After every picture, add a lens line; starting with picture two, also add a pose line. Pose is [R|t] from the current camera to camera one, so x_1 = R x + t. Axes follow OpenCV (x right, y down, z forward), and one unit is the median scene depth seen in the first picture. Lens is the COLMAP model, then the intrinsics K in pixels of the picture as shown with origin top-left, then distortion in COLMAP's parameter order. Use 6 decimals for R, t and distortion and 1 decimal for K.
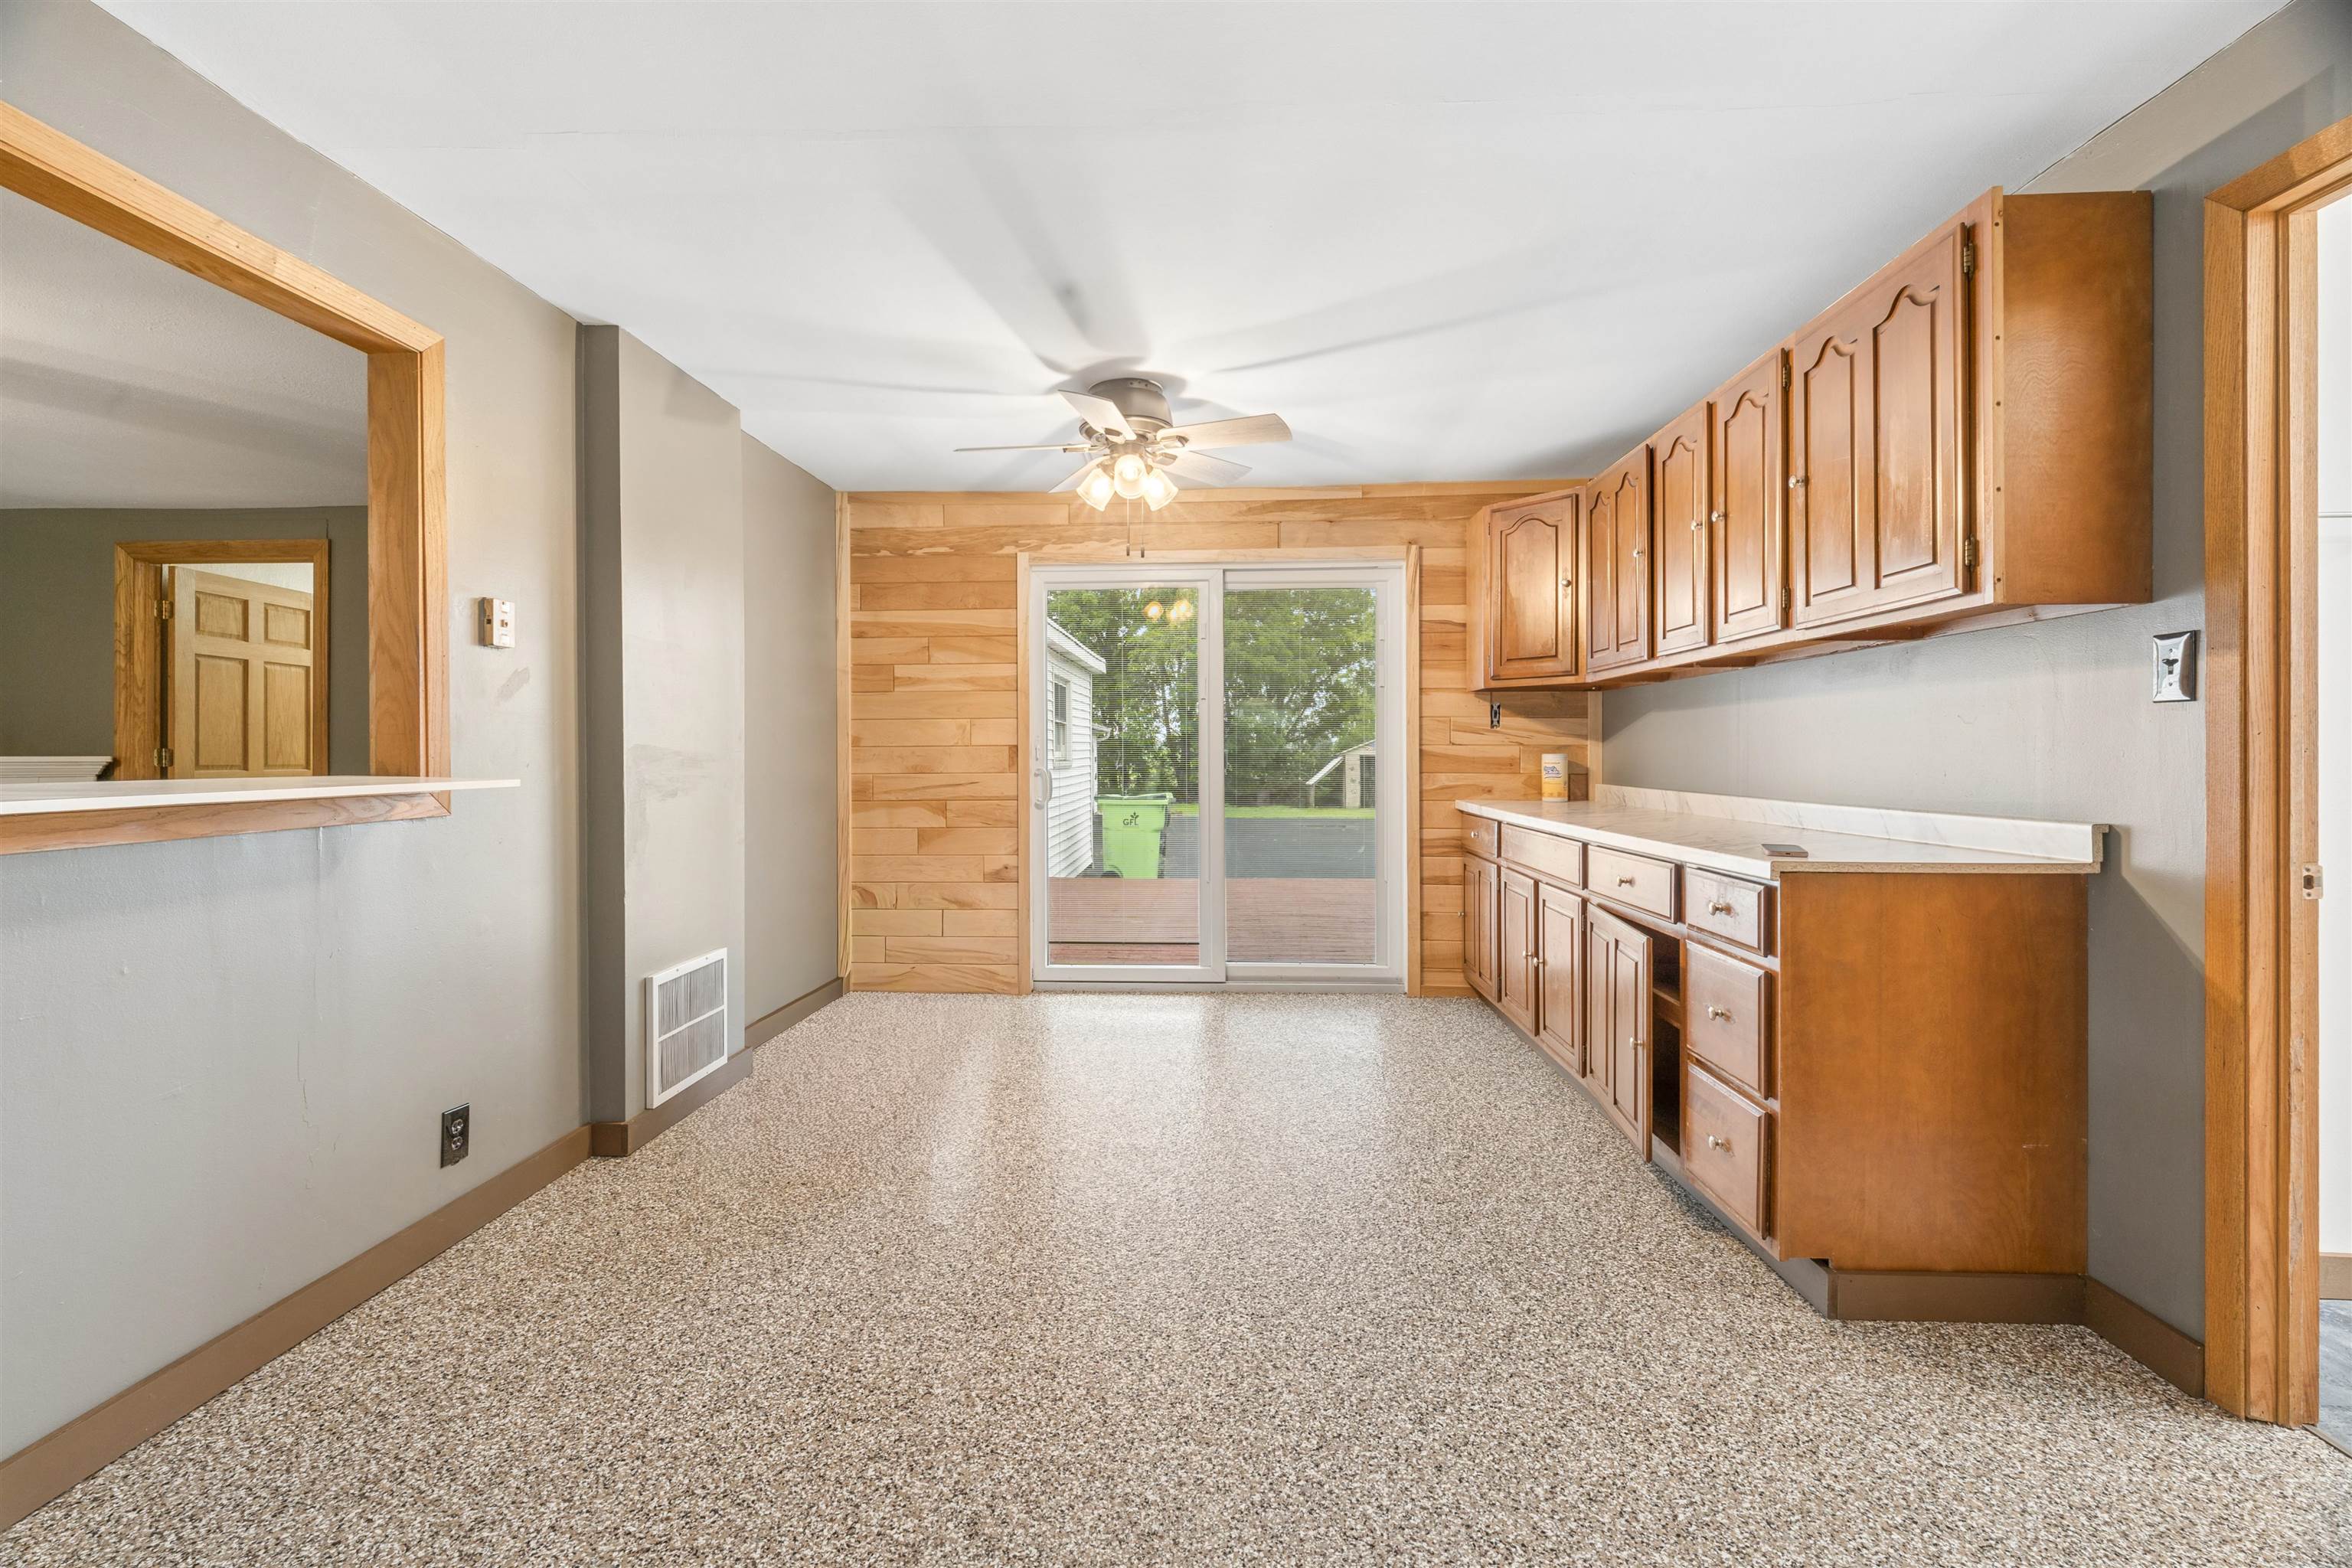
lens RADIAL K [[988.1, 0, 1174.9], [0, 988.1, 749.3], [0, 0, 1]] dist [0.000530, 0.000192]
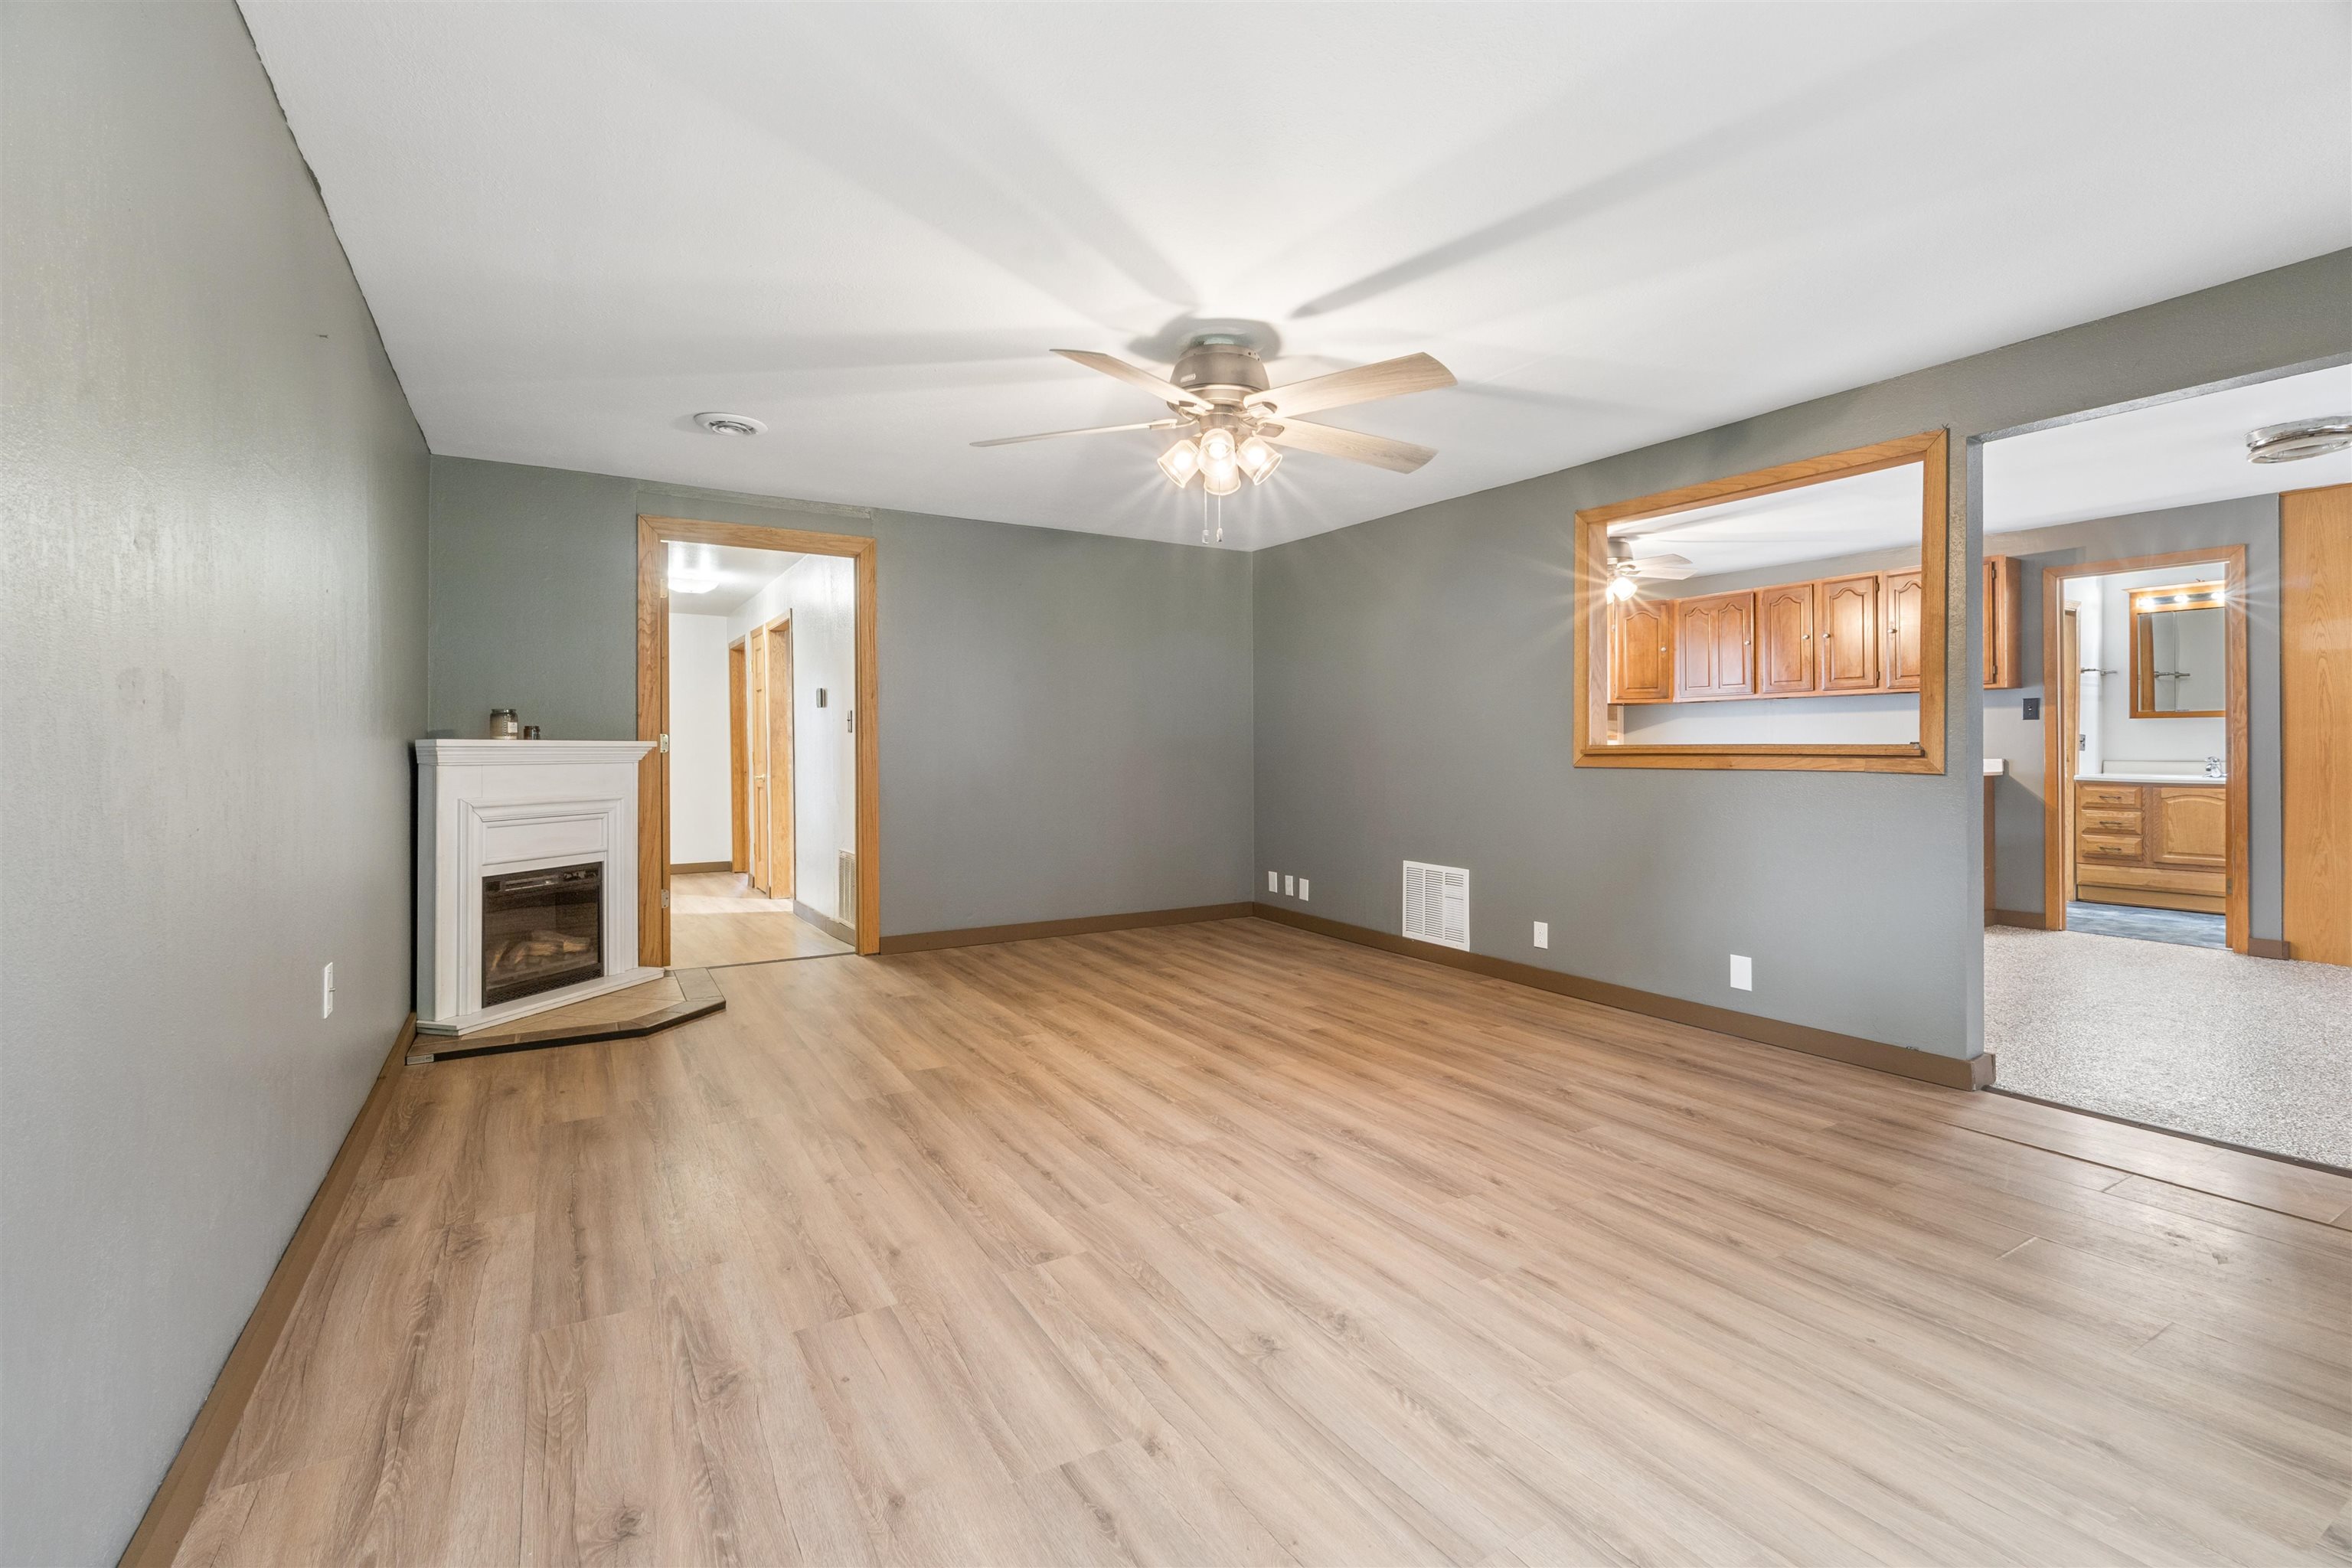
lens RADIAL K [[1022.1, 0, 1178.9], [0, 1022.1, 745.0], [0, 0, 1]] dist [-0.000389, 0.000253]
pose [[0.827714, -0.001660, 0.561147, -1.266294], [0.002146, 0.999998, -0.000208, 0.011335], [-0.561145, 0.001377, 0.827716, -0.081064]]
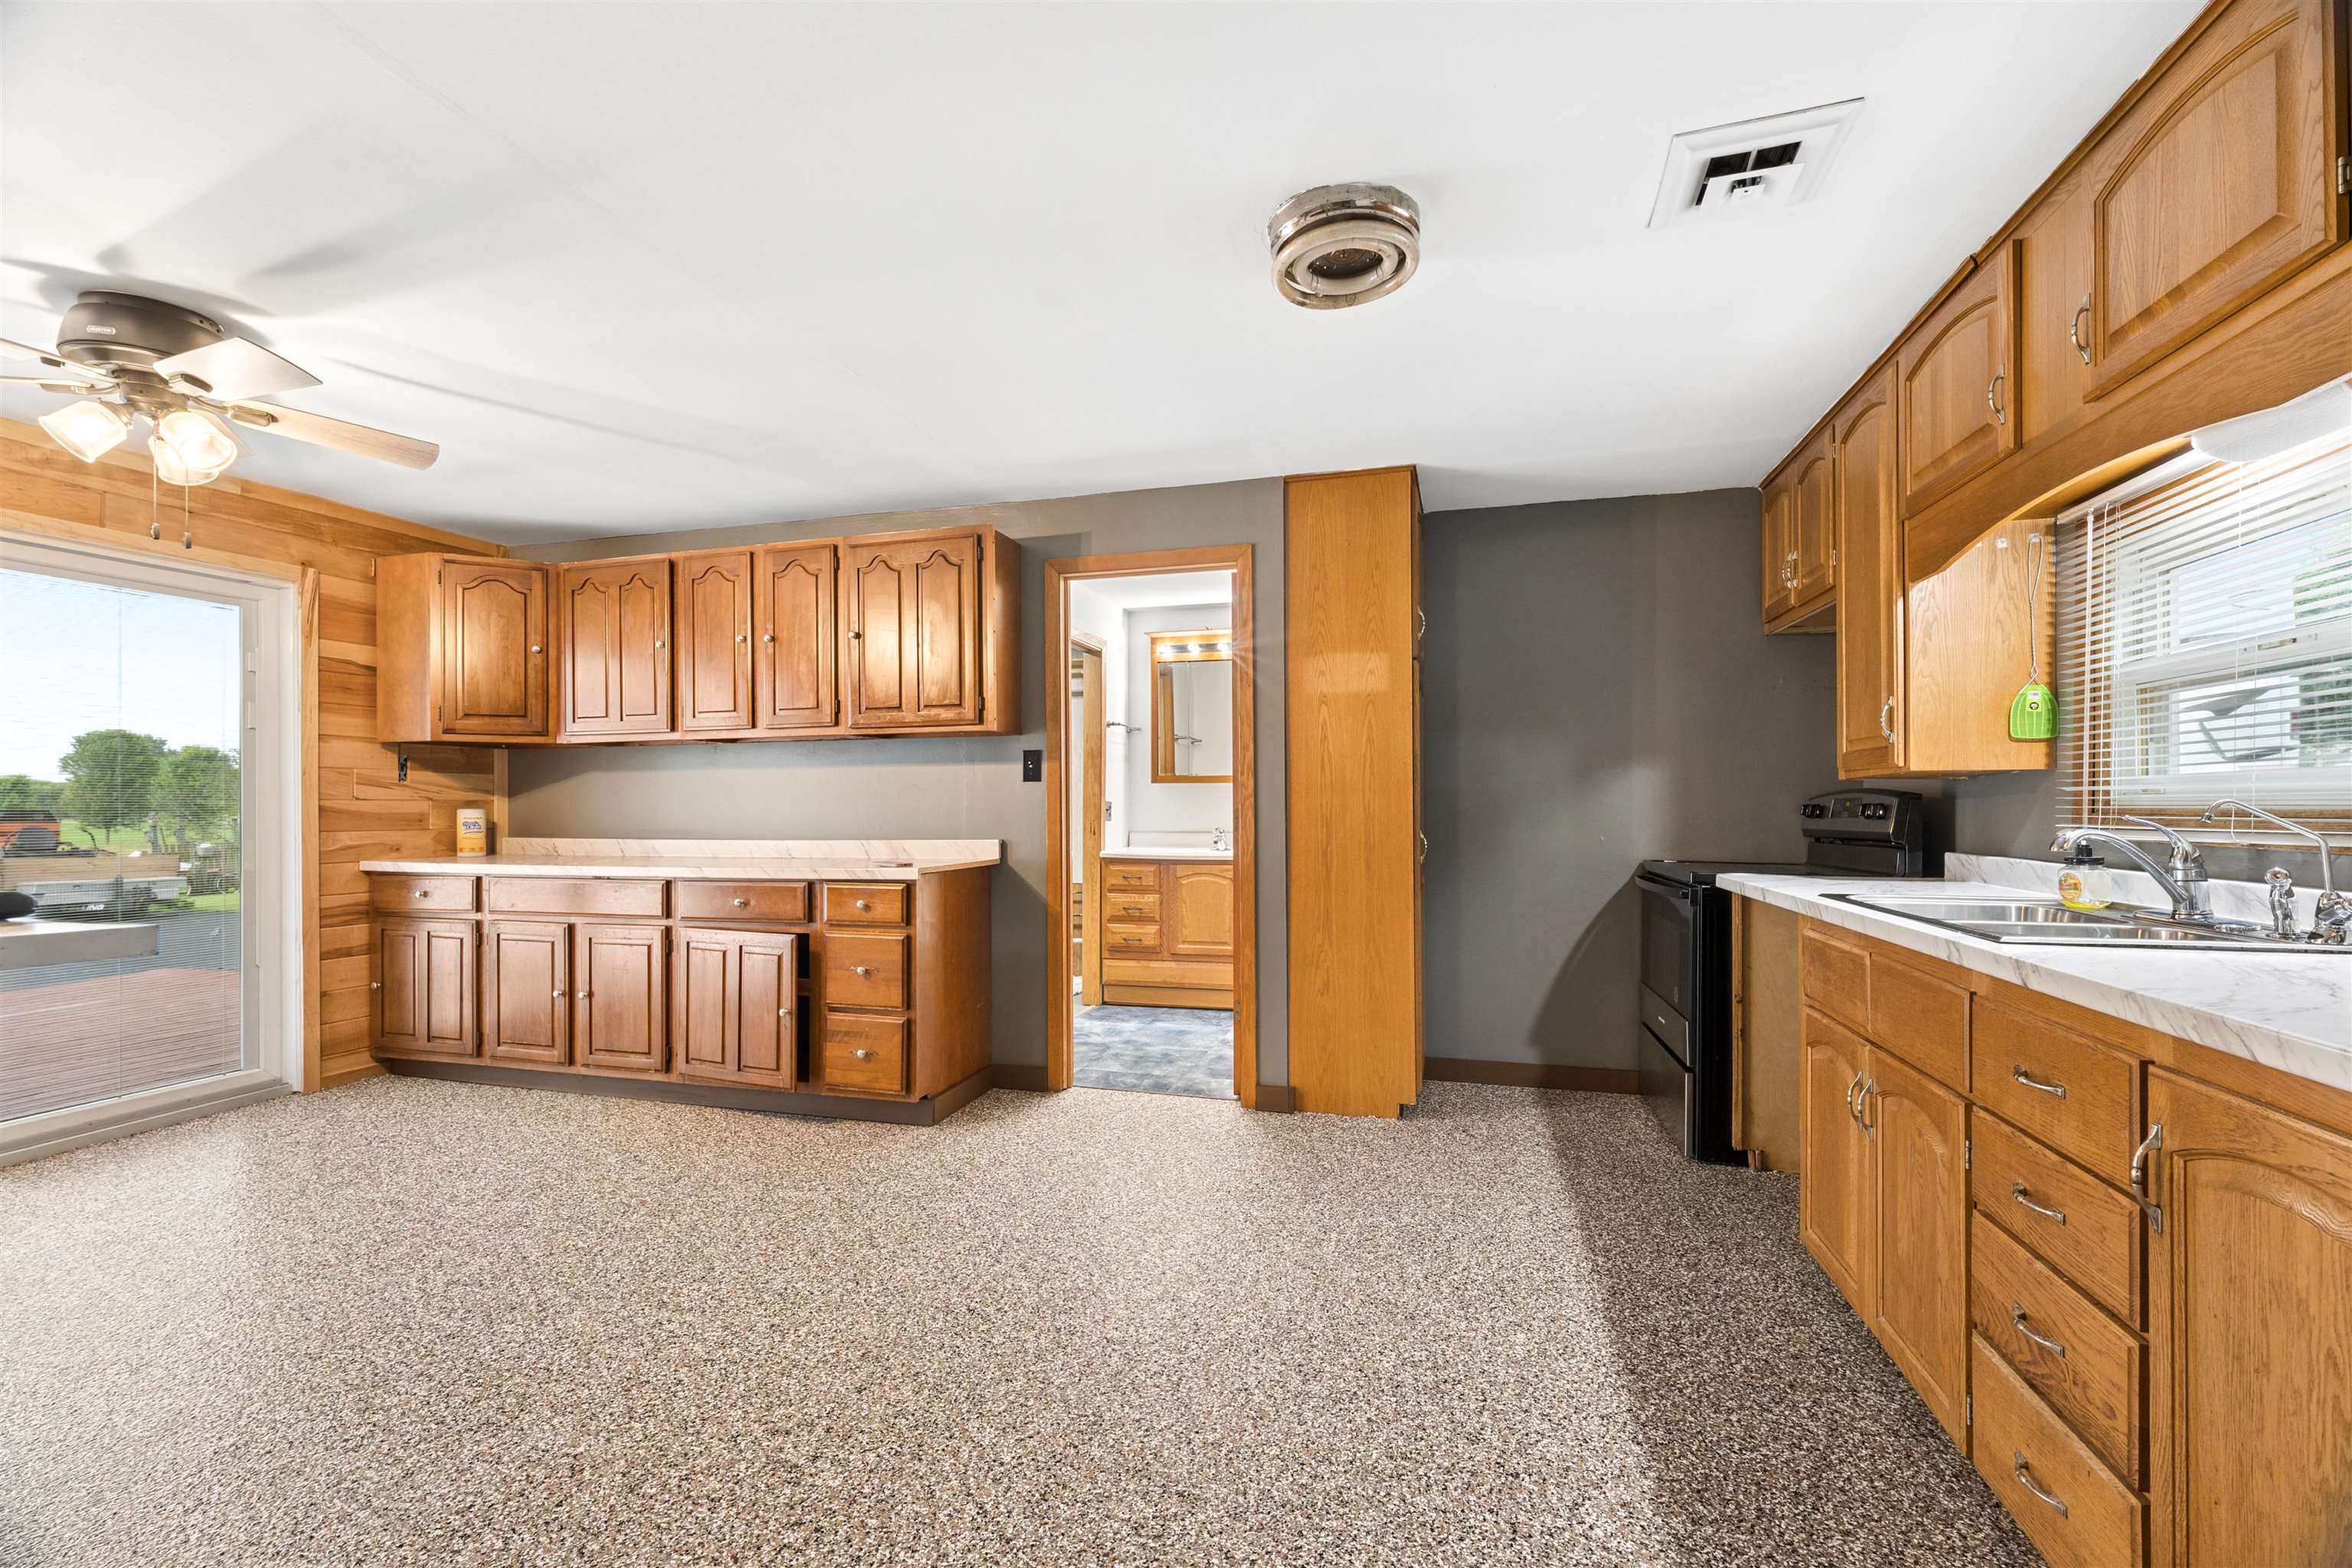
lens RADIAL K [[1004.7, 0, 1143.6], [0, 1004.7, 793.0], [0, 0, 1]] dist [0.000140, -0.000304]
pose [[0.253739, 0.010424, 0.967217, -0.432380], [0.001308, 0.999937, -0.011120, 0.000463], [-0.967272, 0.004087, 0.253709, 0.077506]]
